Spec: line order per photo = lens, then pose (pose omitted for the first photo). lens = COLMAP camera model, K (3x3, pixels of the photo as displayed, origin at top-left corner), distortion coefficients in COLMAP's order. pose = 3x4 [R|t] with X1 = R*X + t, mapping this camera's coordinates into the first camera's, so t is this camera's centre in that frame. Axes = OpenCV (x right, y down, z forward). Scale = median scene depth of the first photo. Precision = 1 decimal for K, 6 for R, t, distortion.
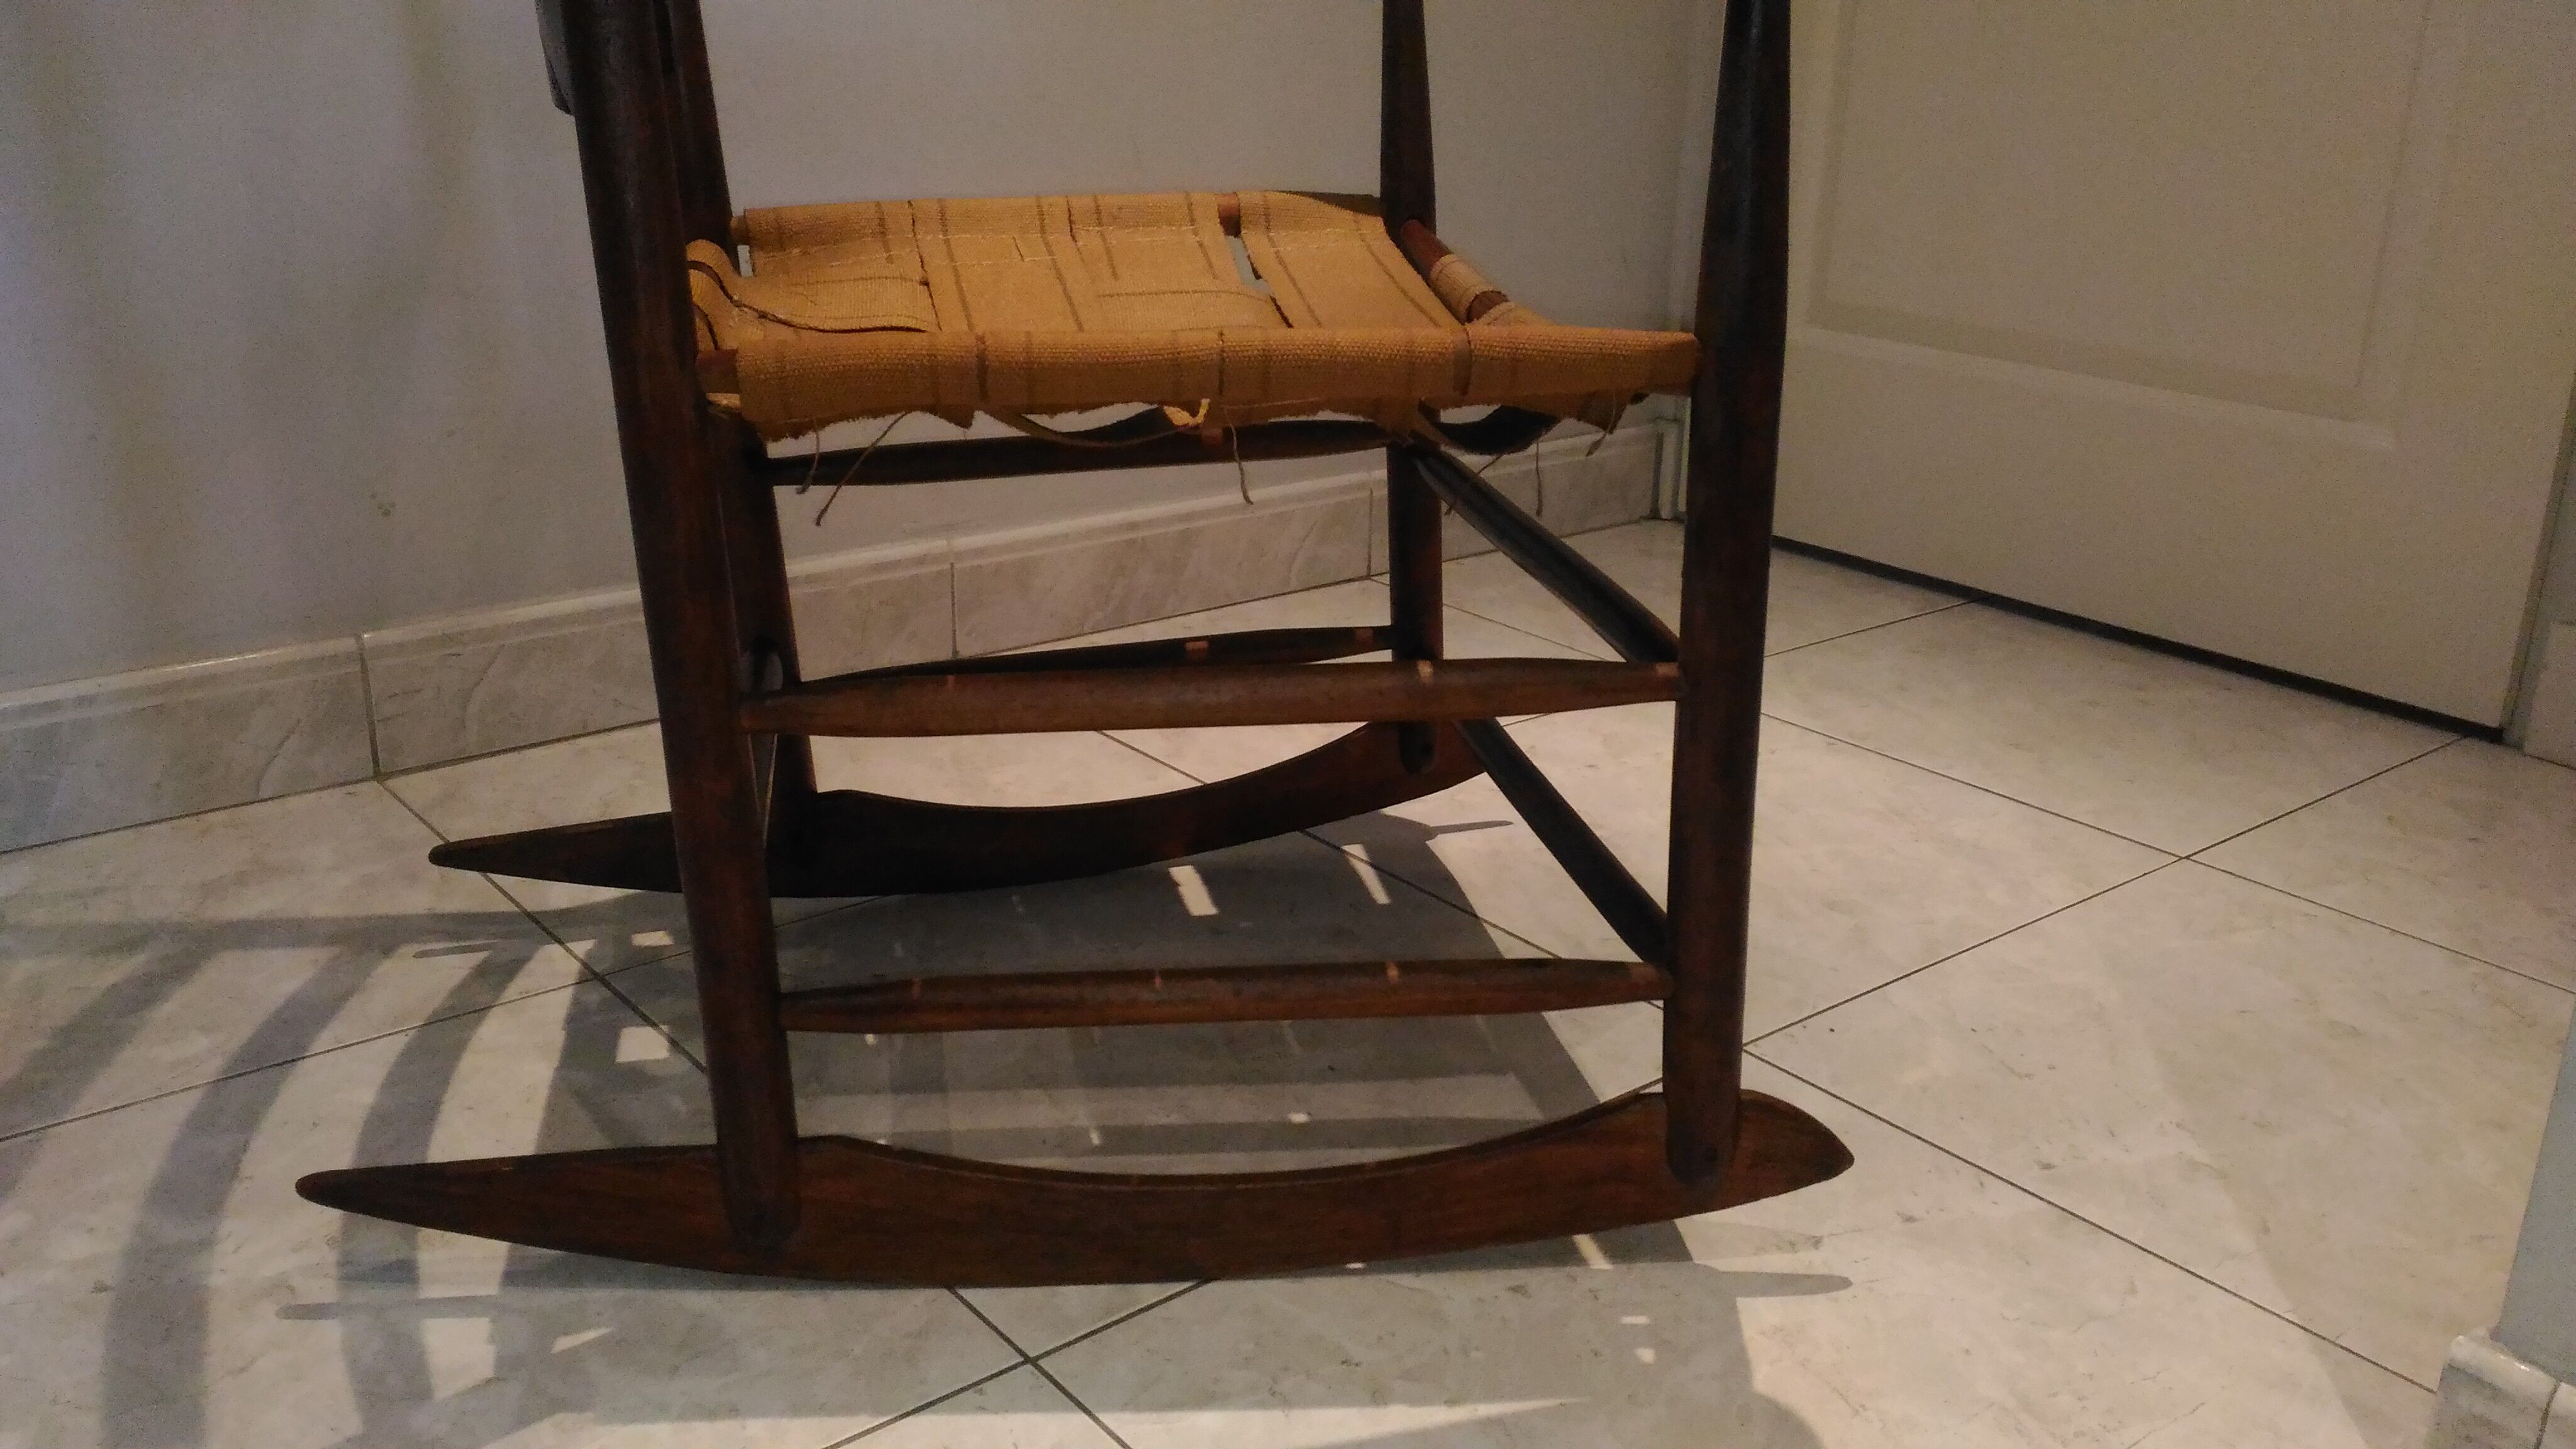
lens RADIAL K [[2149.2, 0, 1310.7], [0, 2149.2, 670.5], [0, 0, 1]] dist [0.097700, -0.177206]
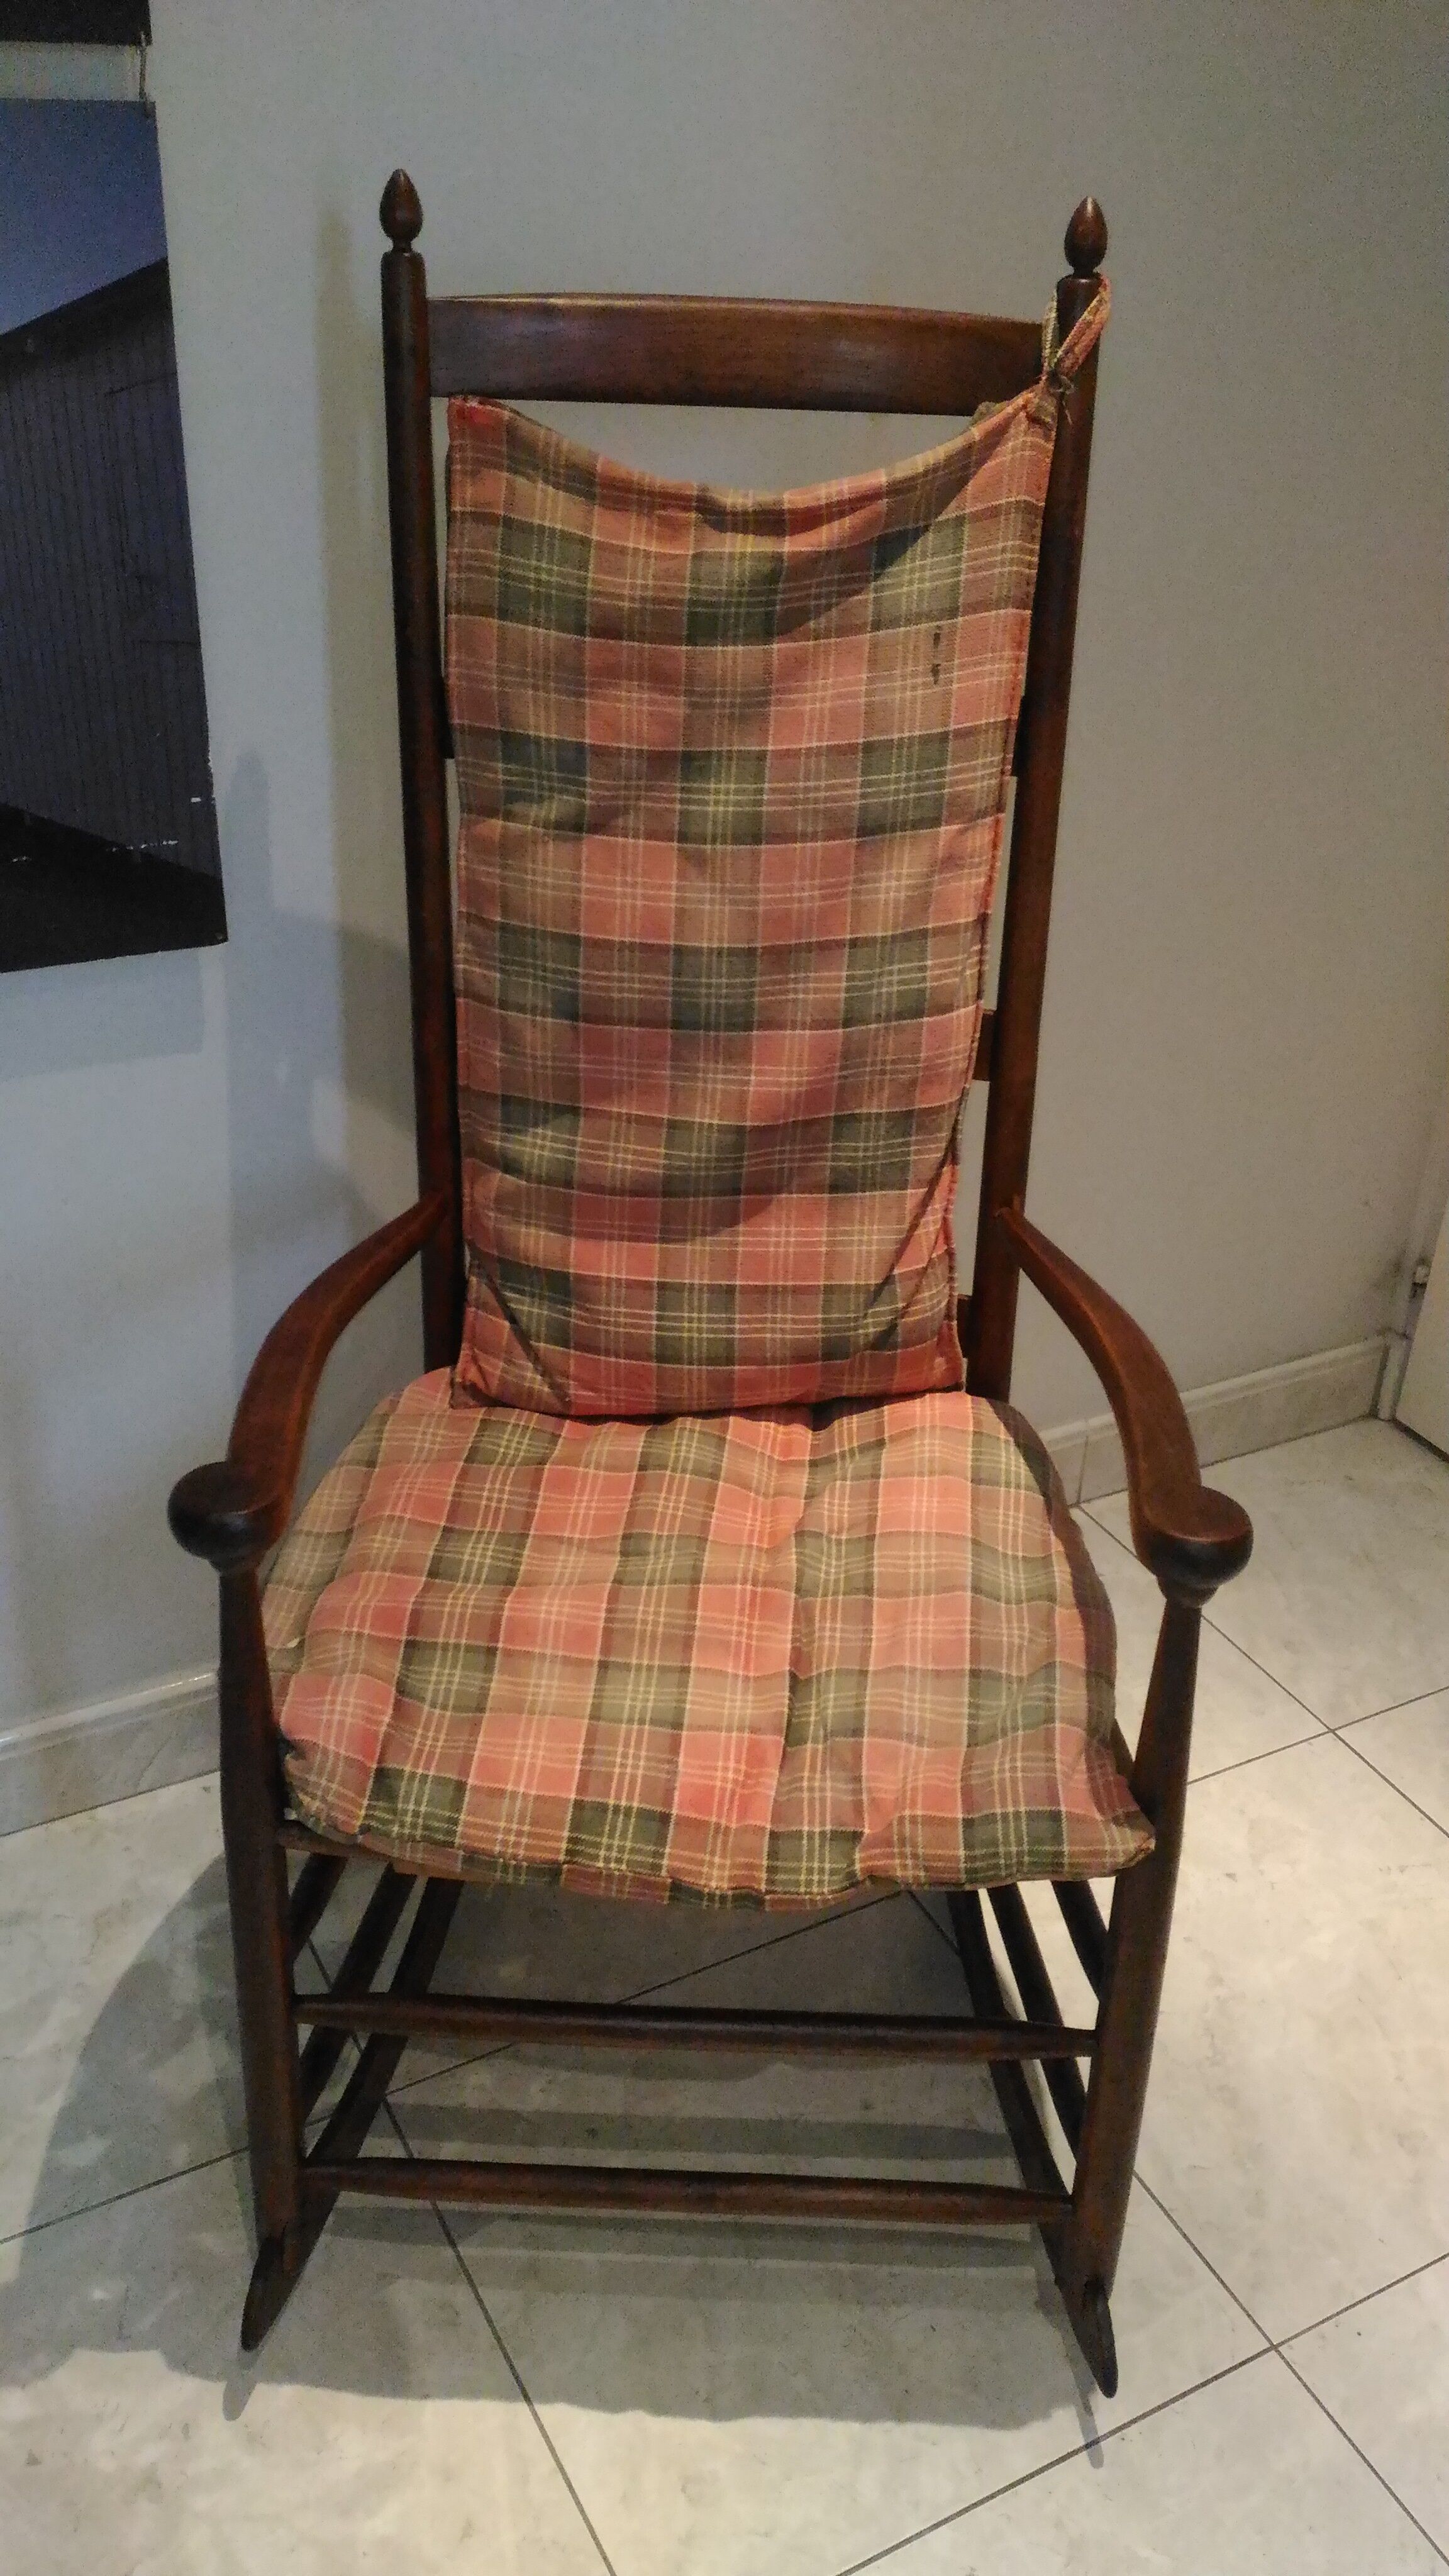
lens RADIAL K [[2149.2, 0, 721.1], [0, 2149.2, 1294.2], [0, 0, 1]] dist [0.097700, -0.177206]
pose [[0.980514, 0.107019, -0.164741, 0.025356], [-0.073823, 0.977852, 0.195848, -0.492148], [0.182052, -0.179870, 0.966697, -0.102927]]
